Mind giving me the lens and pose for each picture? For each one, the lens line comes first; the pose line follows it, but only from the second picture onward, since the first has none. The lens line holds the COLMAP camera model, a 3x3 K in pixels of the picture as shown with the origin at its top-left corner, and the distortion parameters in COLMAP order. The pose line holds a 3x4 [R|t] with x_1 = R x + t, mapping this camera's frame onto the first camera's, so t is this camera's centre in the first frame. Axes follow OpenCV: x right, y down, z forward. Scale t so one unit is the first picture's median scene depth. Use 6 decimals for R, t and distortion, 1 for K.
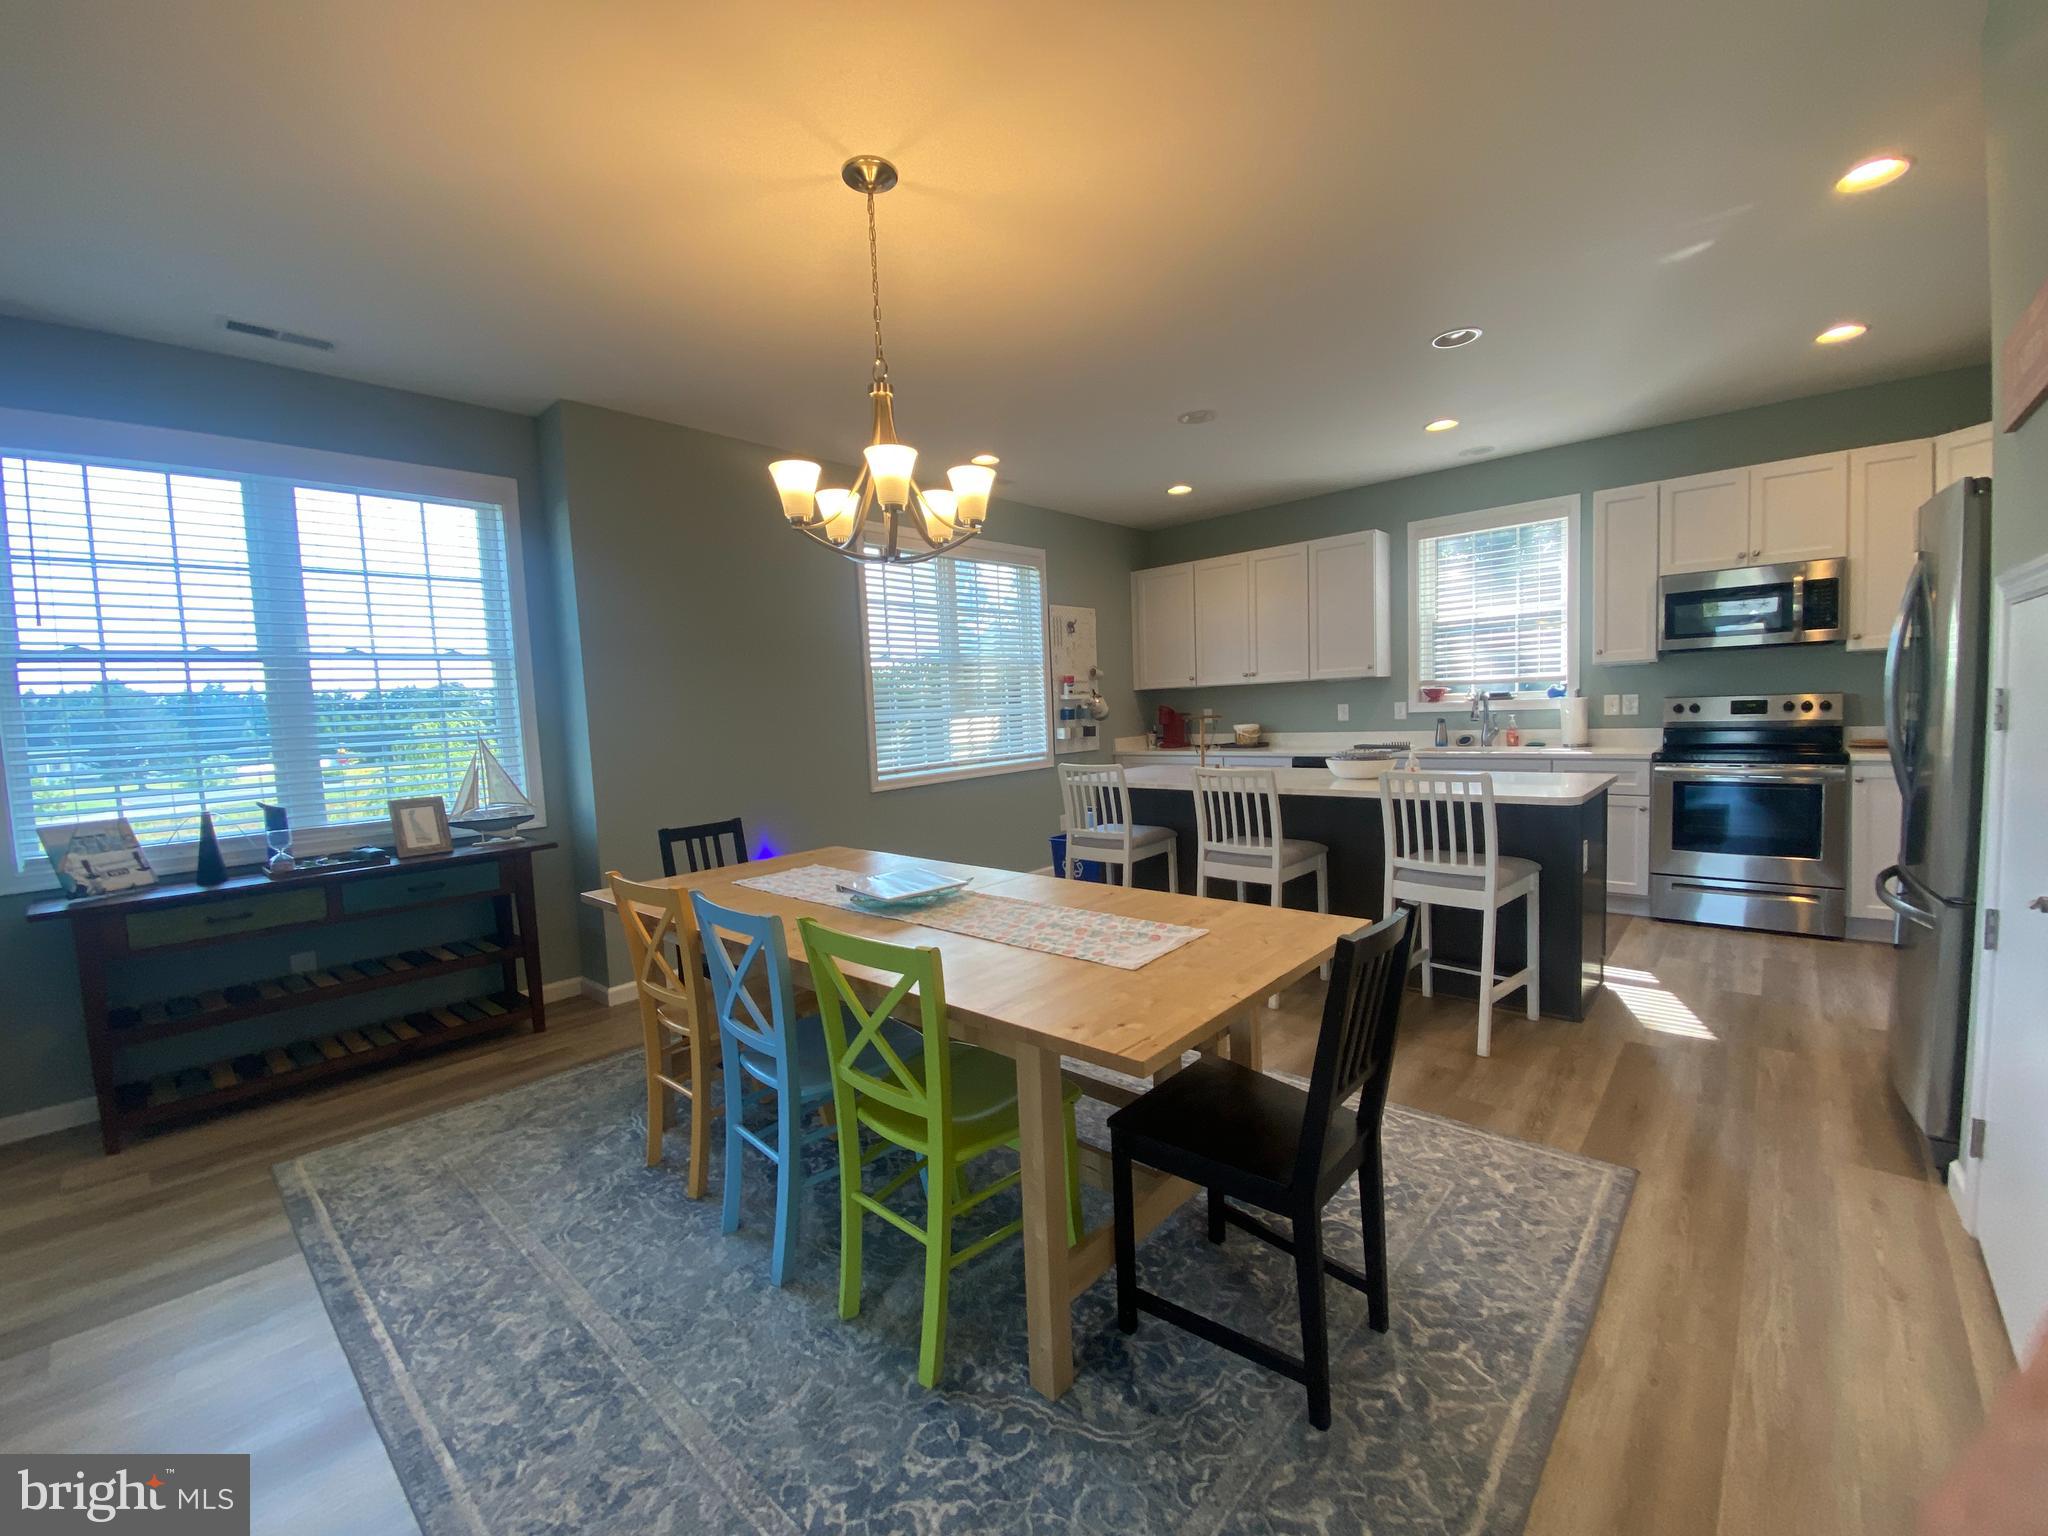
lens RADIAL K [[832.9, 0, 1024.0], [0, 832.9, 768.0], [0, 0, 1]] dist [0.025029, -0.021684]
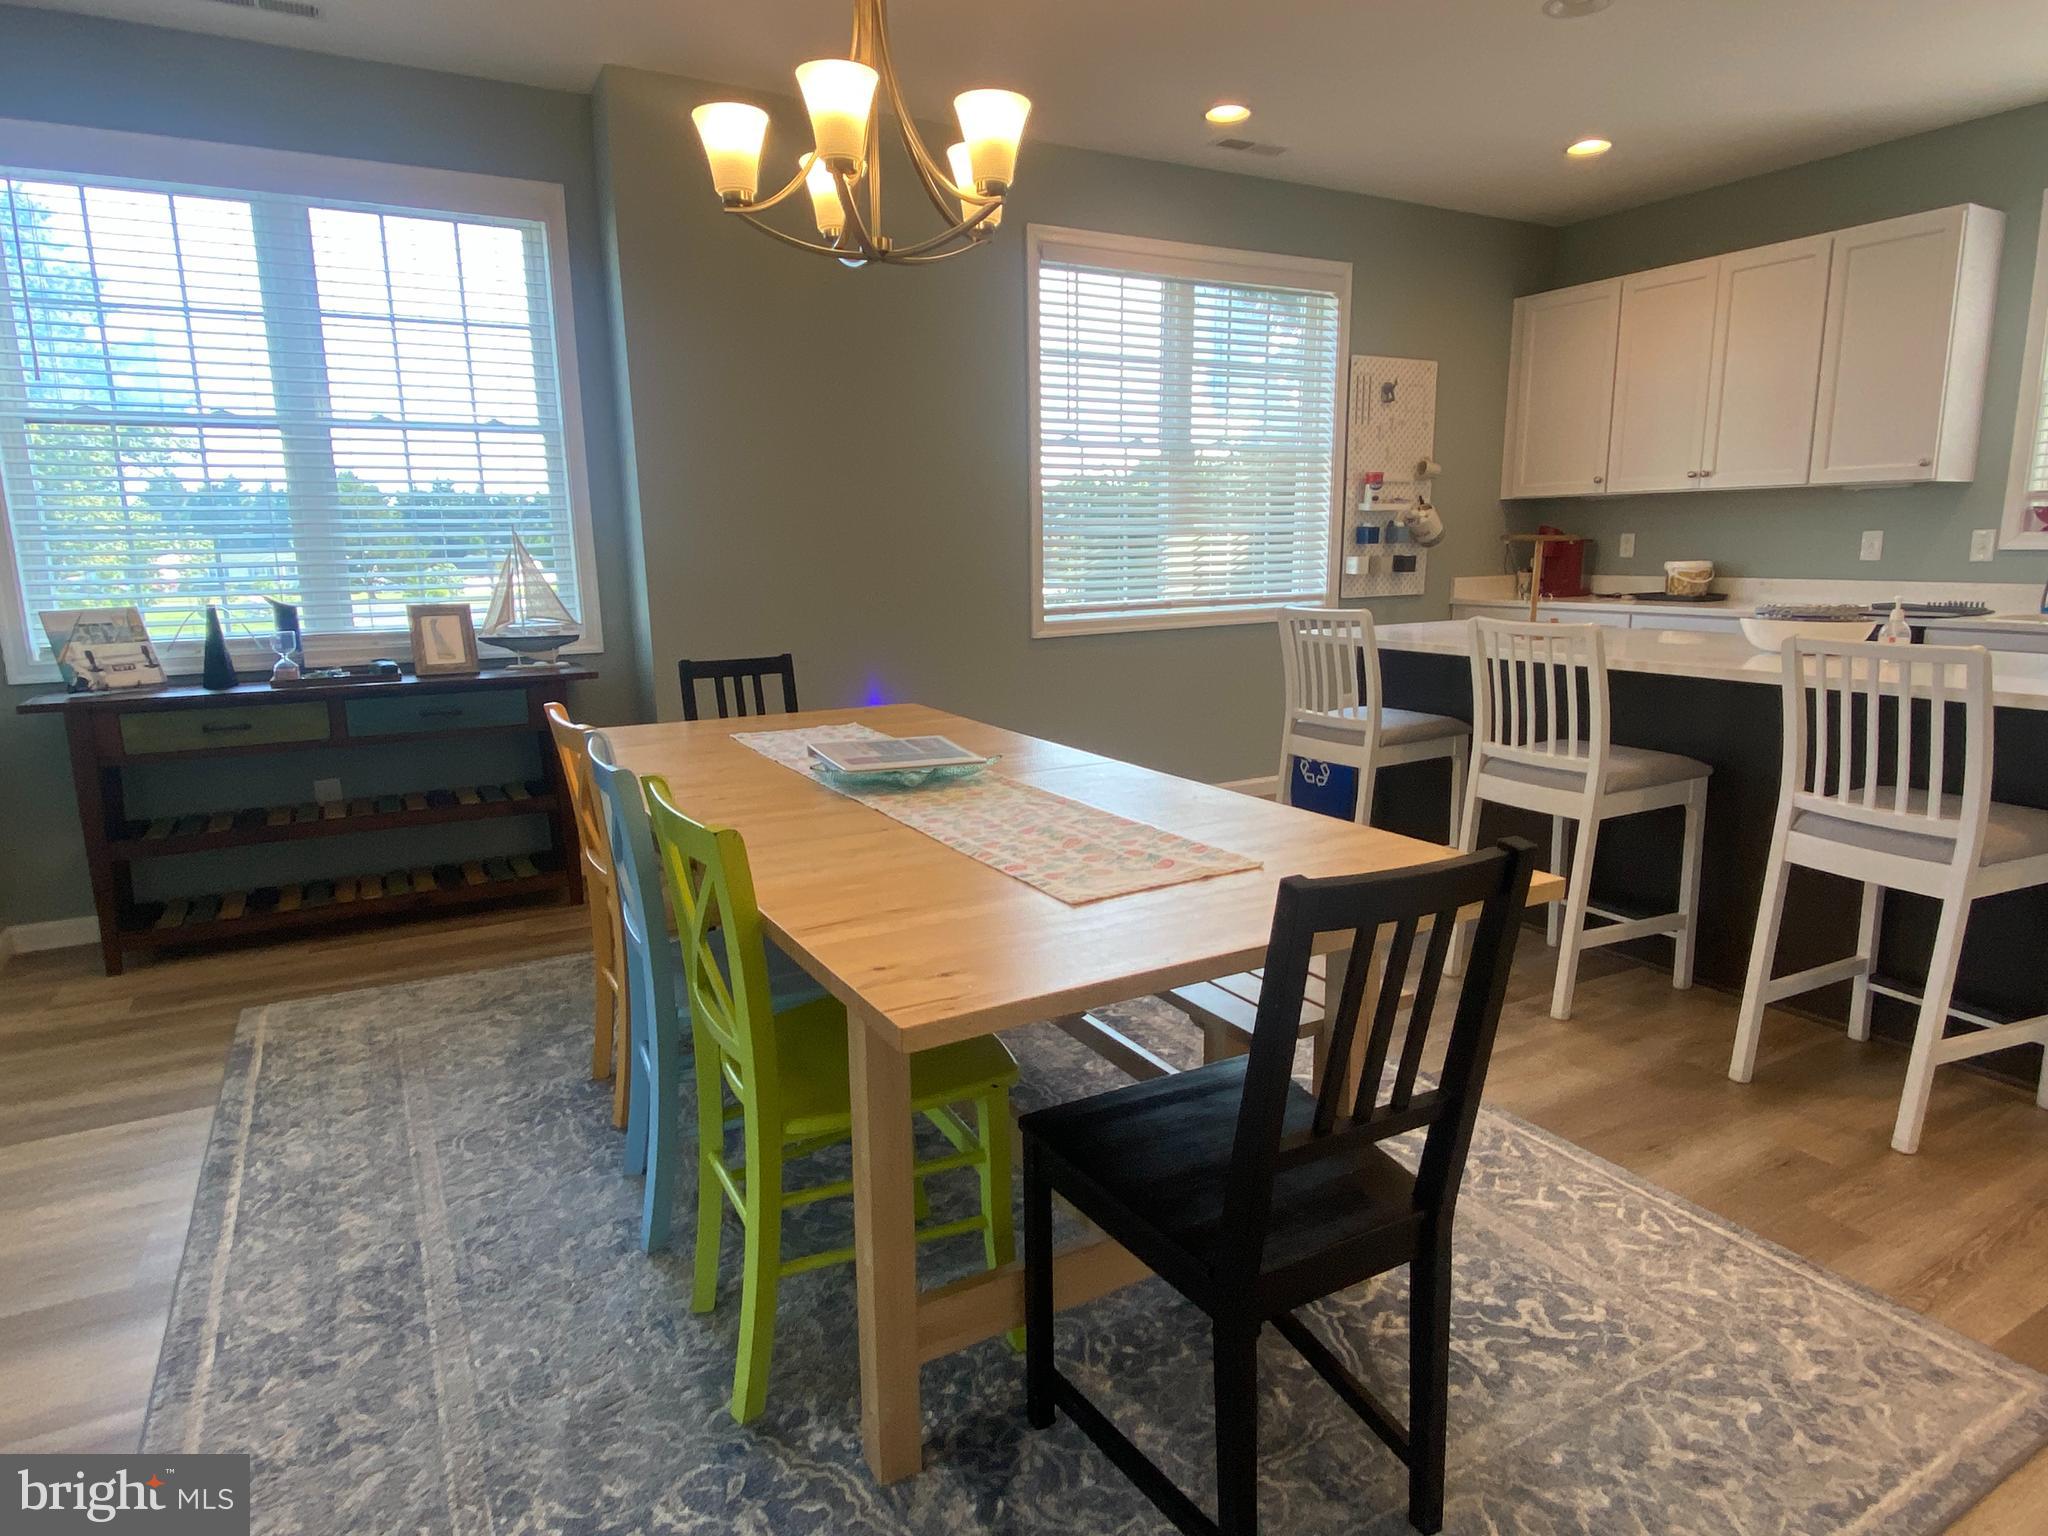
lens RADIAL K [[1183.8, 0, 1024.0], [0, 1183.8, 768.0], [0, 0, 1]] dist [0.035586, -0.037419]
pose [[0.947901, 0.090675, -0.305387, 0.187365], [-0.052251, 0.989907, 0.131737, 0.011972], [0.314250, -0.108917, 0.943072, 0.077763]]
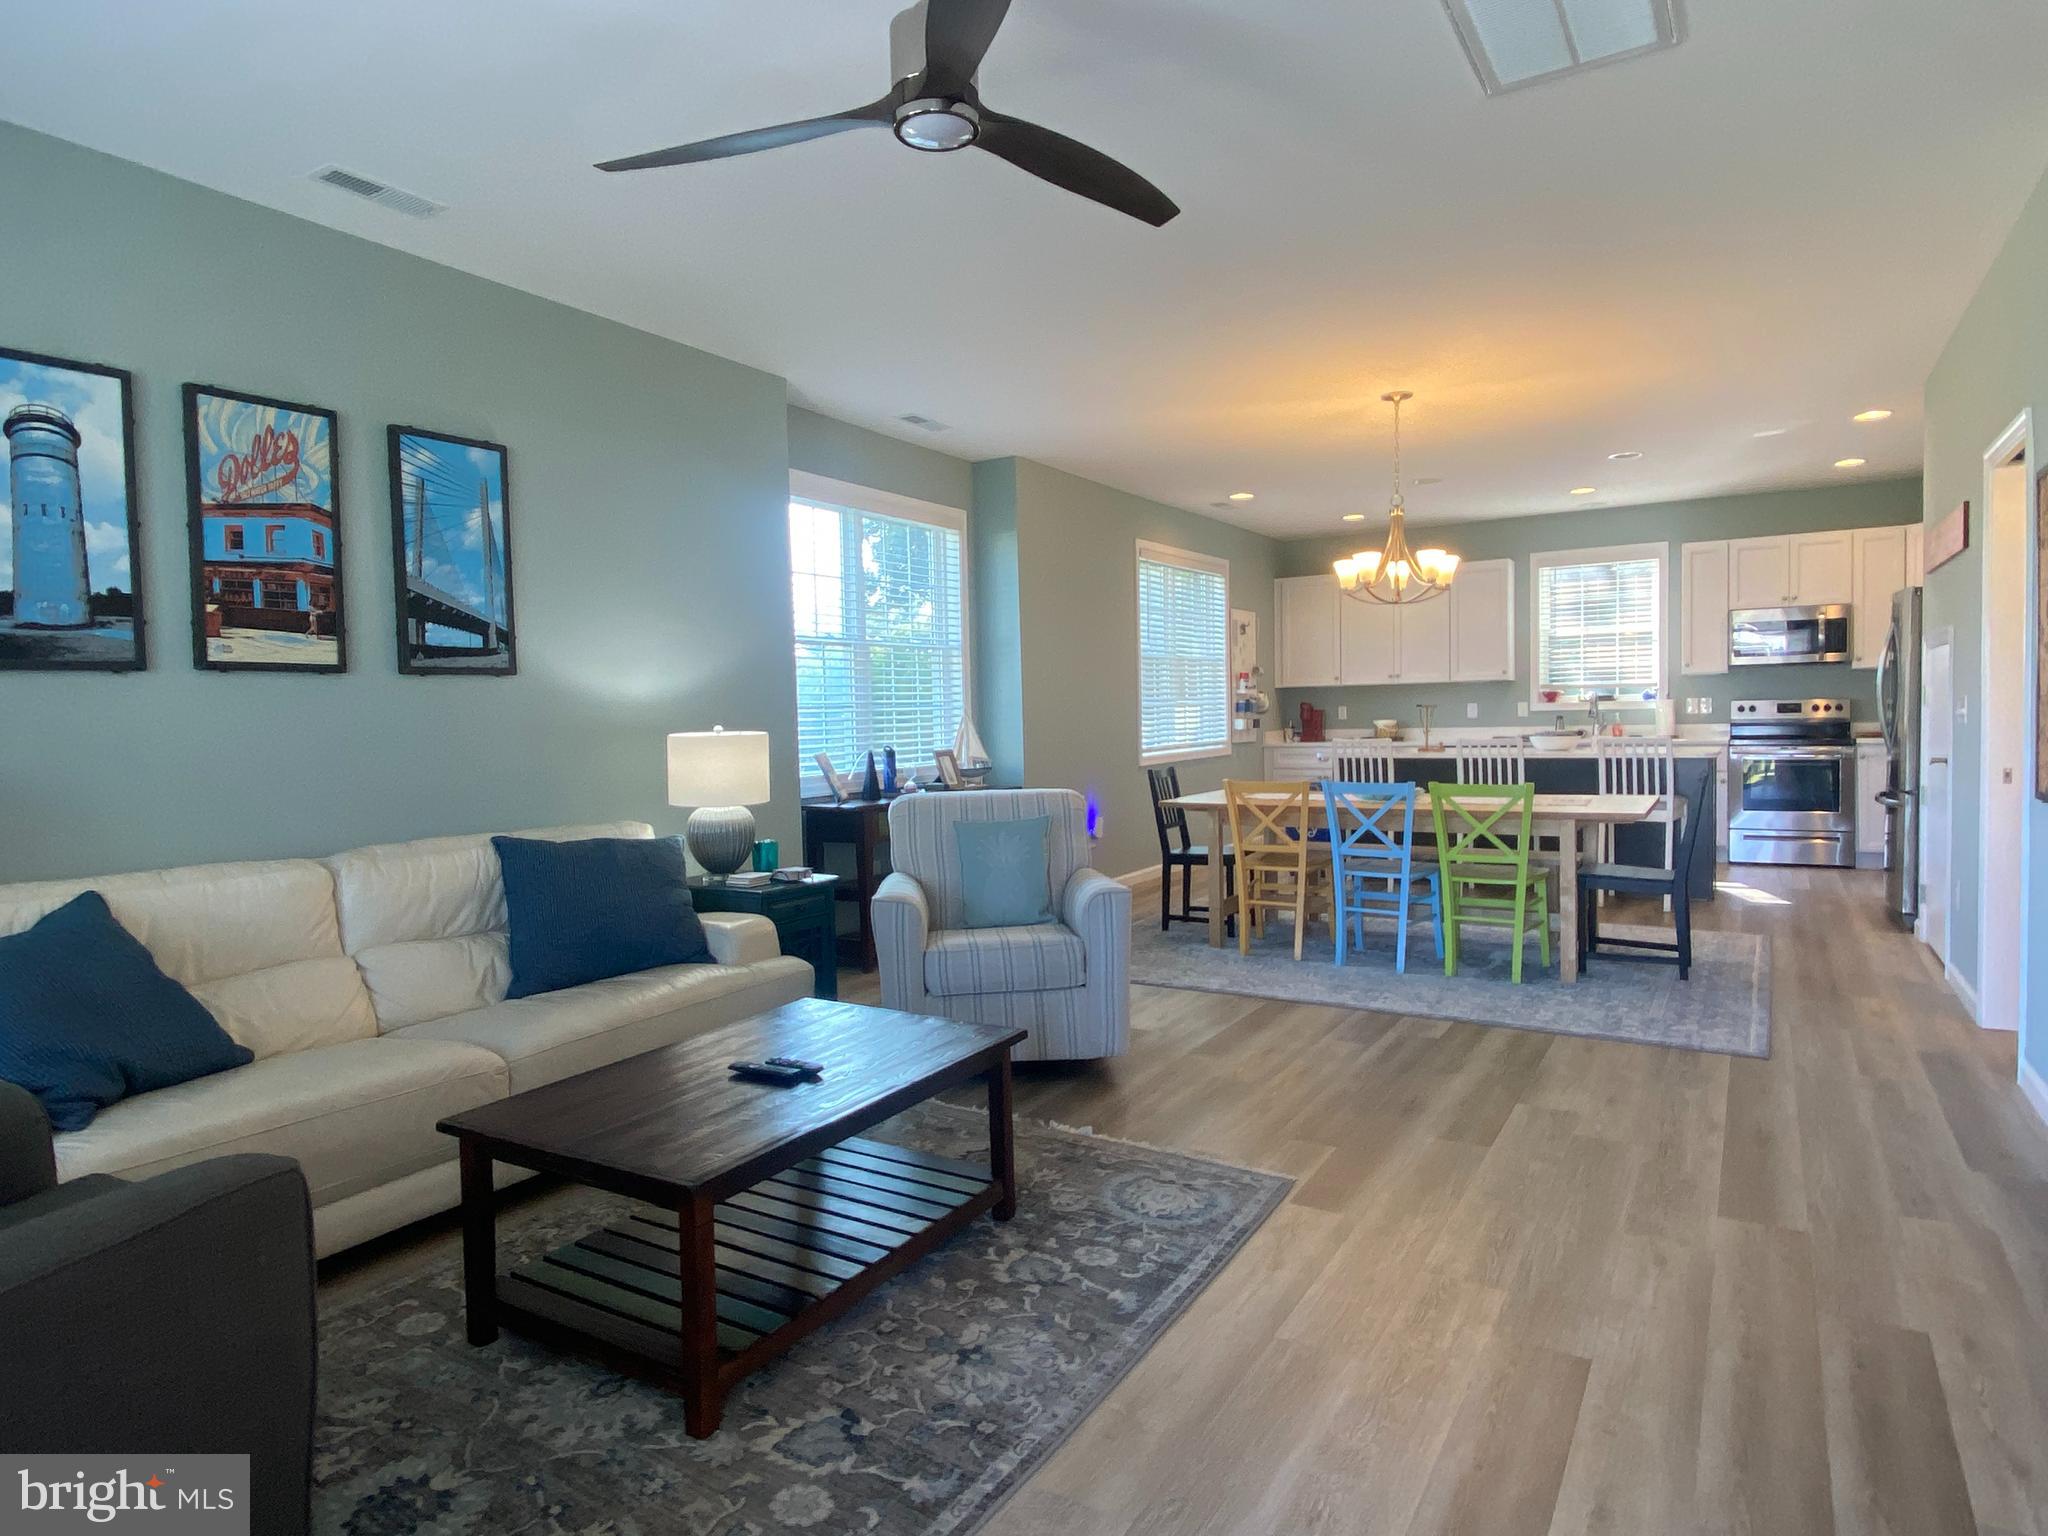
lens RADIAL K [[1183.8, 0, 1024.0], [0, 1183.8, 768.0], [0, 0, 1]] dist [0.035586, -0.037419]
pose [[0.983388, 0.011790, 0.181130, -0.999355], [-0.005752, 0.999411, -0.033821, 0.137787], [-0.181422, 0.032218, 0.982877, -0.957458]]
